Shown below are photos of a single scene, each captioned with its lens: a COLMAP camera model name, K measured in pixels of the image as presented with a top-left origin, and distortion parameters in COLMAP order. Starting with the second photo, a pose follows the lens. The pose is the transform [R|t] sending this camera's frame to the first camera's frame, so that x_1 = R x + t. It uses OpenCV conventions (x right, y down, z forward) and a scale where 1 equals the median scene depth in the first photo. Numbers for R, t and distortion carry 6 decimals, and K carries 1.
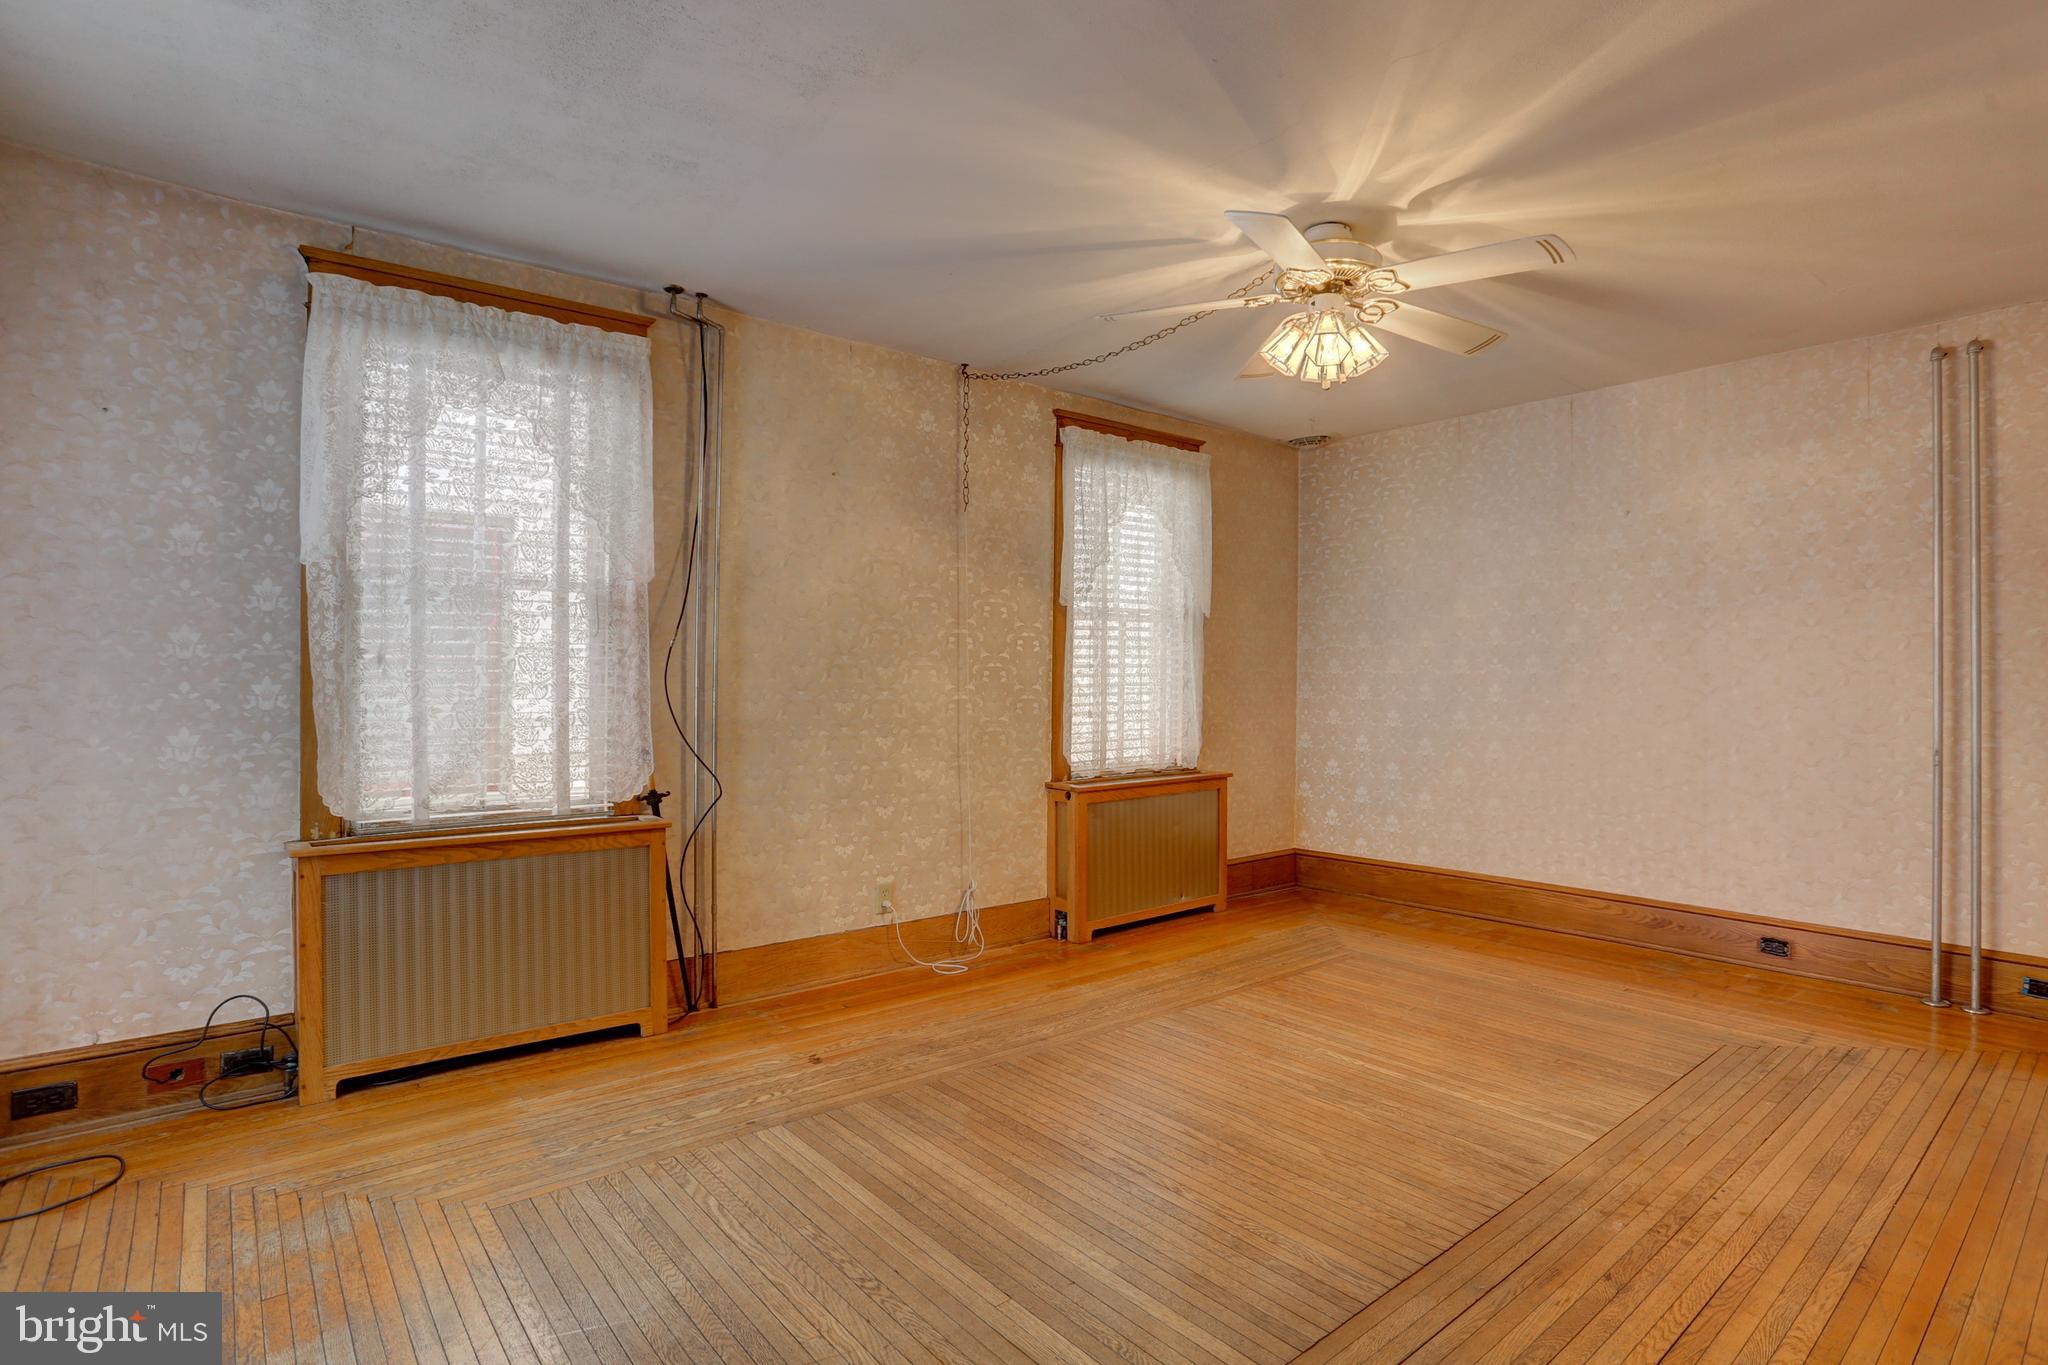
lens RADIAL K [[1014.3, 0, 1007.6], [0, 1014.3, 687.0], [0, 0, 1]] dist [-0.070746, 0.023790]
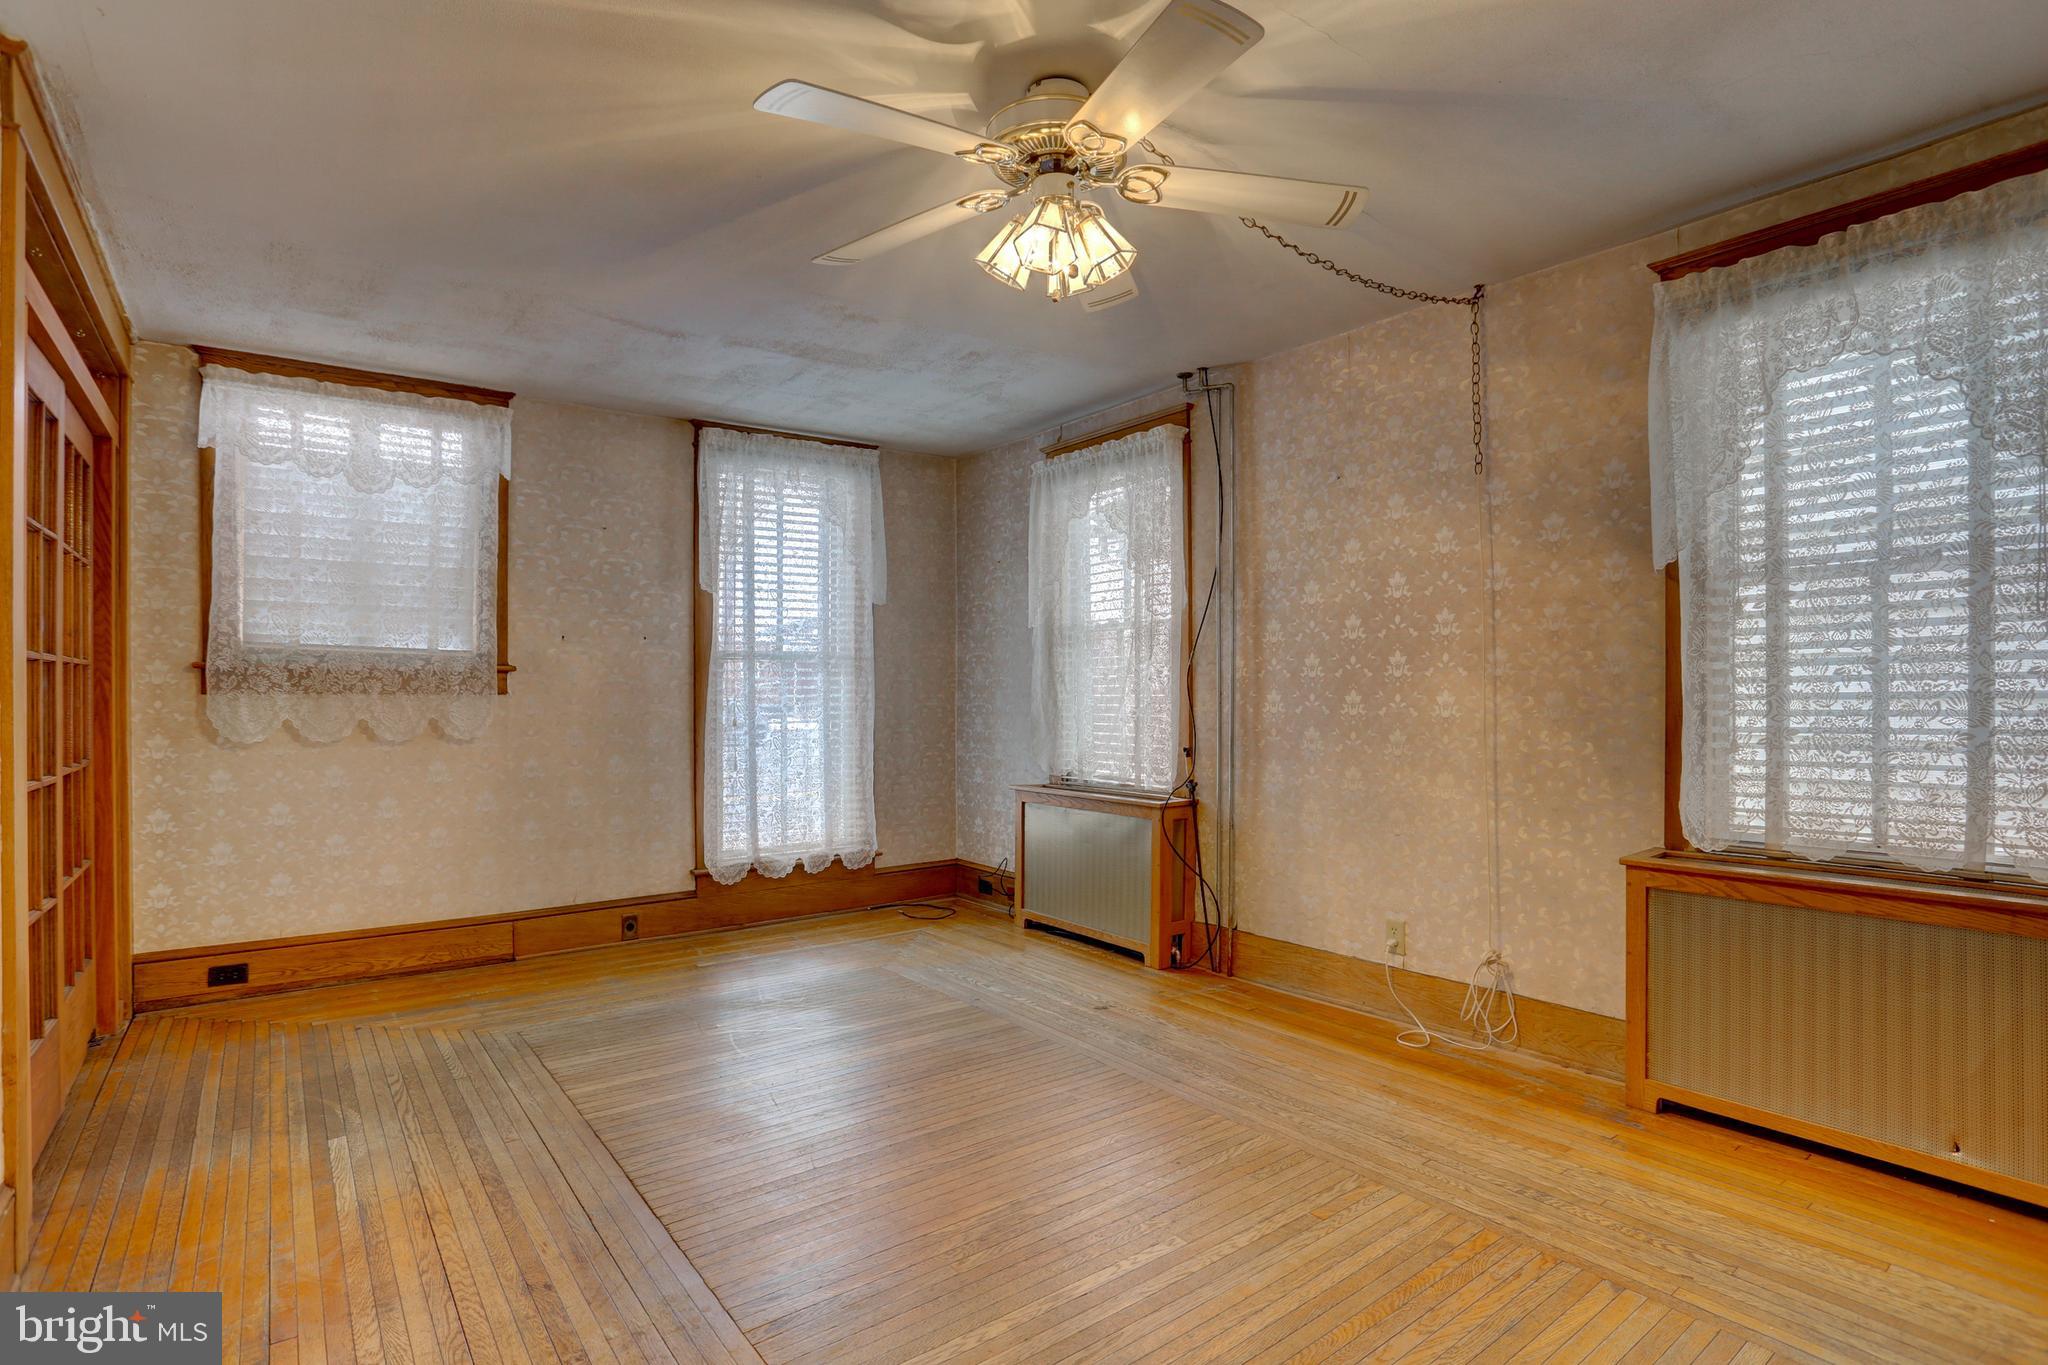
lens RADIAL K [[1014.3, 0, 1030.2], [0, 1014.3, 679.7], [0, 0, 1]] dist [-0.070746, 0.023790]
pose [[-0.022911, -0.012368, -0.999661, 0.950938], [-0.001195, 0.999923, -0.012344, 0.000205], [0.999737, 0.000911, -0.022924, 0.894718]]
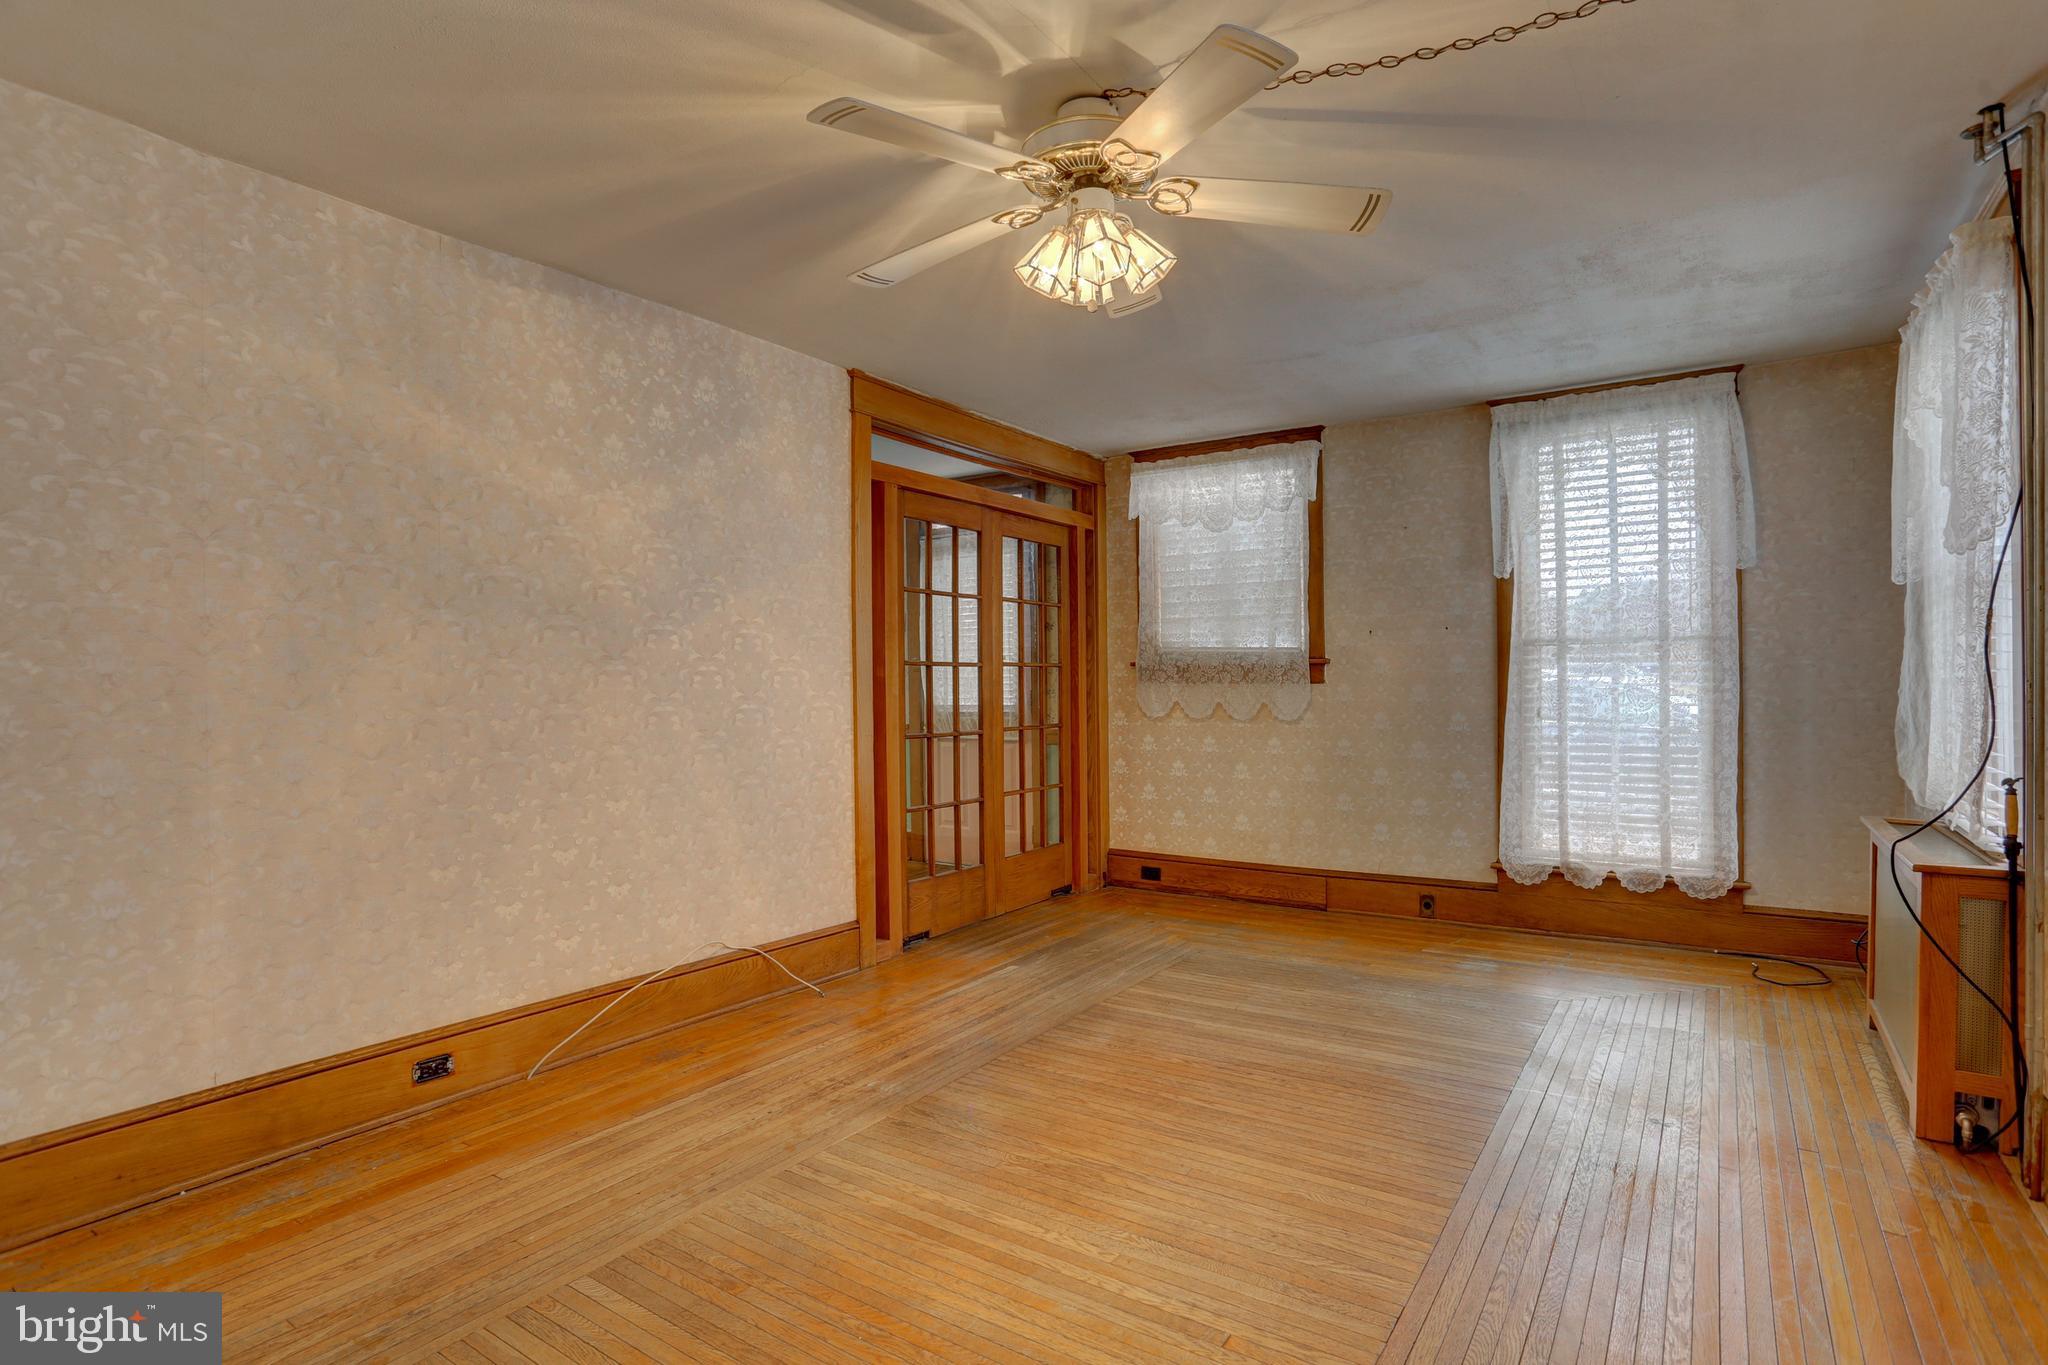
lens RADIAL K [[1014.3, 0, 1035.3], [0, 1014.3, 679.8], [0, 0, 1]] dist [-0.070746, 0.023790]
pose [[-0.955032, 0.004215, -0.296474, 0.530329], [0.003883, 0.999991, 0.001707, -0.005696], [0.296478, 0.000479, -0.955039, 1.550607]]
